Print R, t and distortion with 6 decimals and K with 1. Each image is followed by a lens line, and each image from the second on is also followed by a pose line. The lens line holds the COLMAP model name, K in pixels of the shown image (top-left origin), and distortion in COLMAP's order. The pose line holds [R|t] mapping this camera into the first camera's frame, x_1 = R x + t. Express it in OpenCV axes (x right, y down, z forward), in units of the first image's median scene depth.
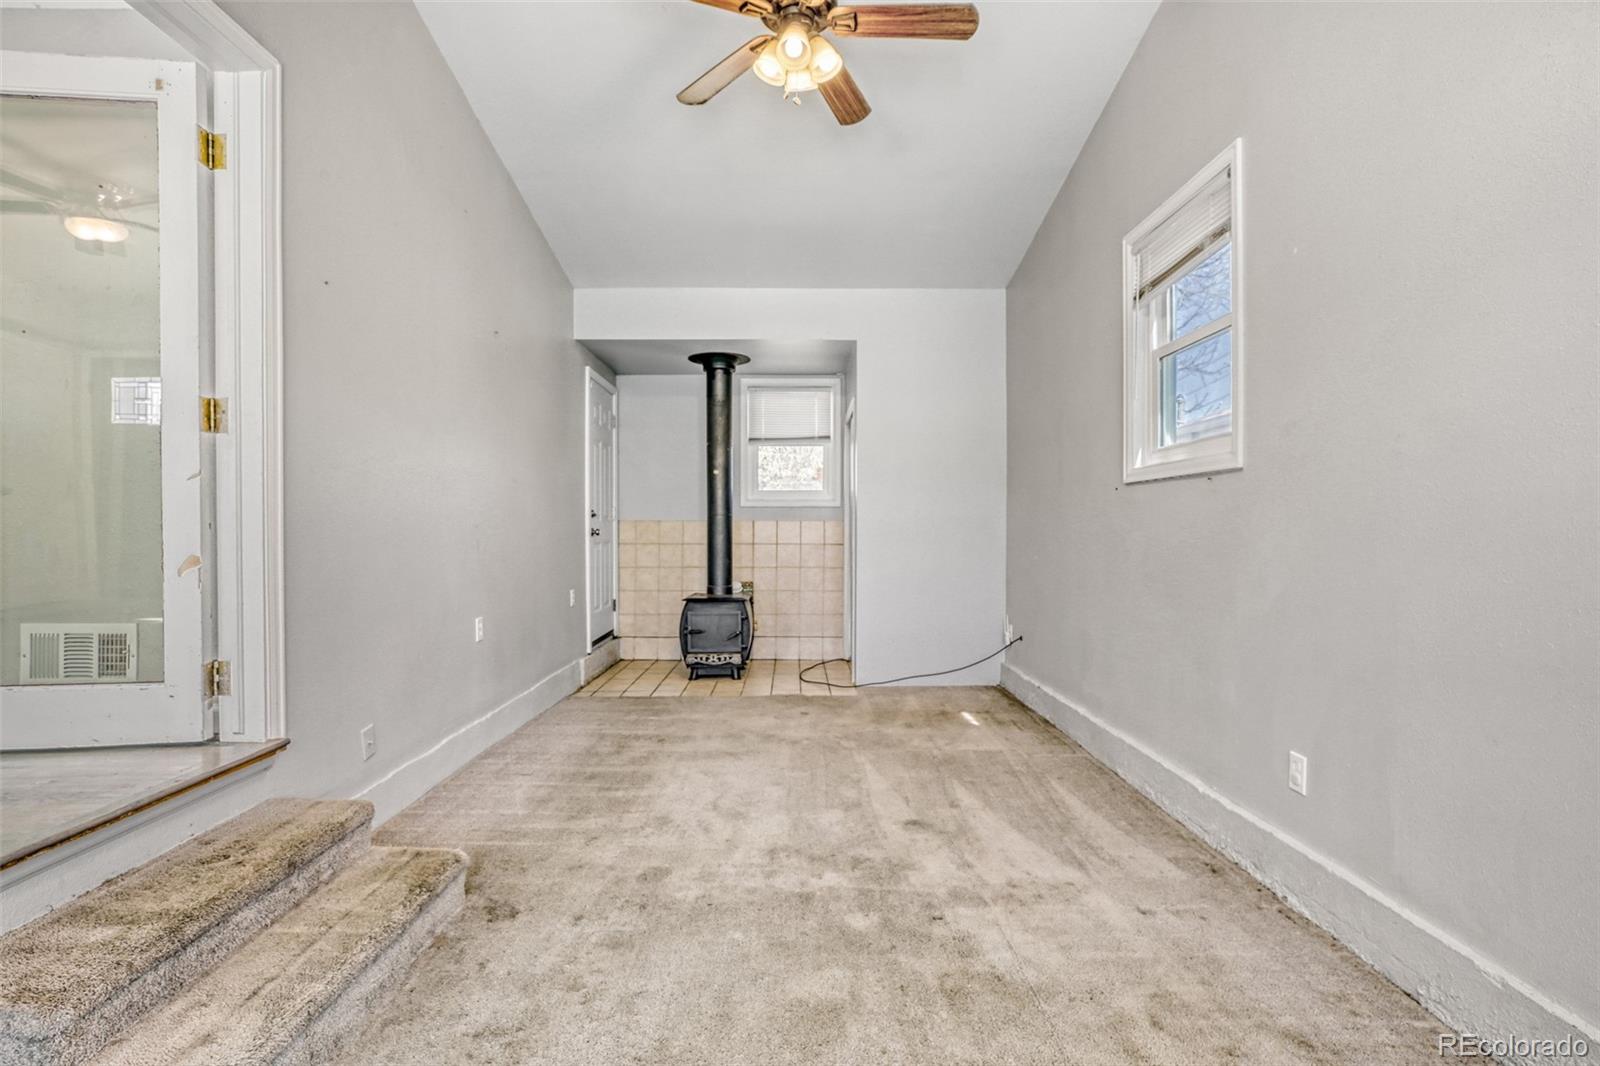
lens RADIAL K [[754.5, 0, 809.2], [0, 754.5, 529.4], [0, 0, 1]] dist [-0.020911, 0.010194]
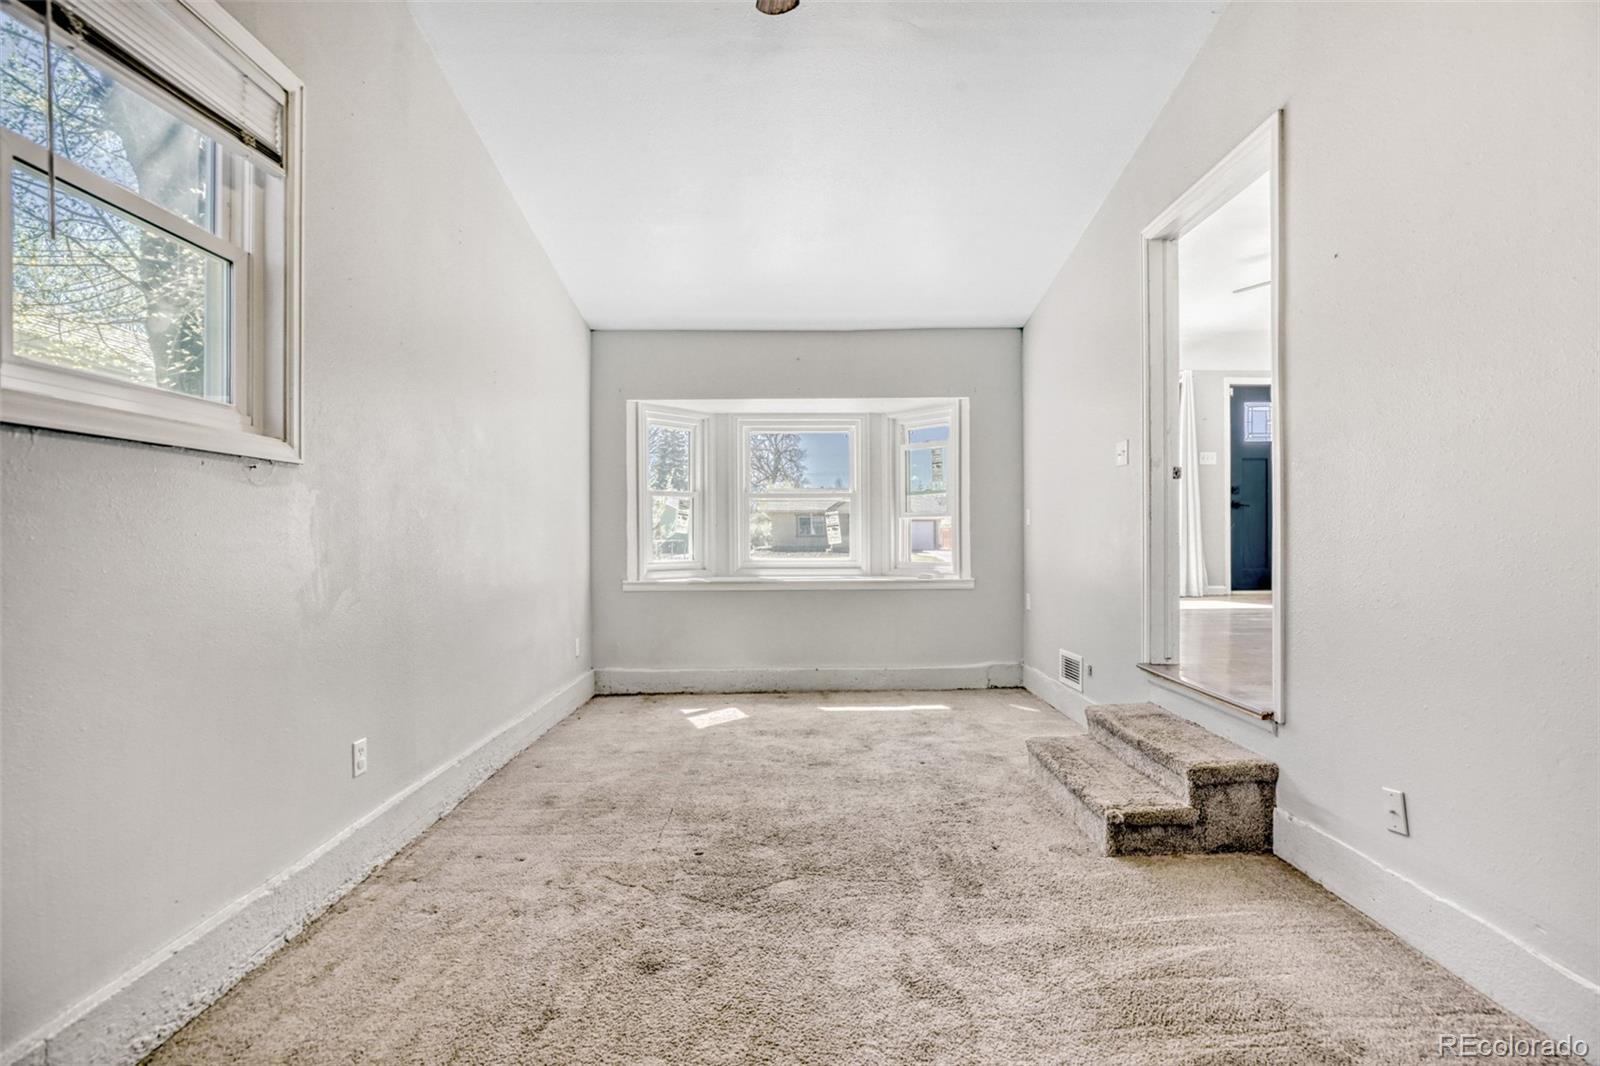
lens RADIAL K [[754.5, 0, 809.2], [0, 754.5, 529.4], [0, 0, 1]] dist [-0.020911, 0.010194]
pose [[-0.999927, 0.007640, 0.009376, -0.013583], [0.007609, 0.999966, -0.003286, -0.000929], [-0.009401, -0.003214, -0.999951, 1.777356]]
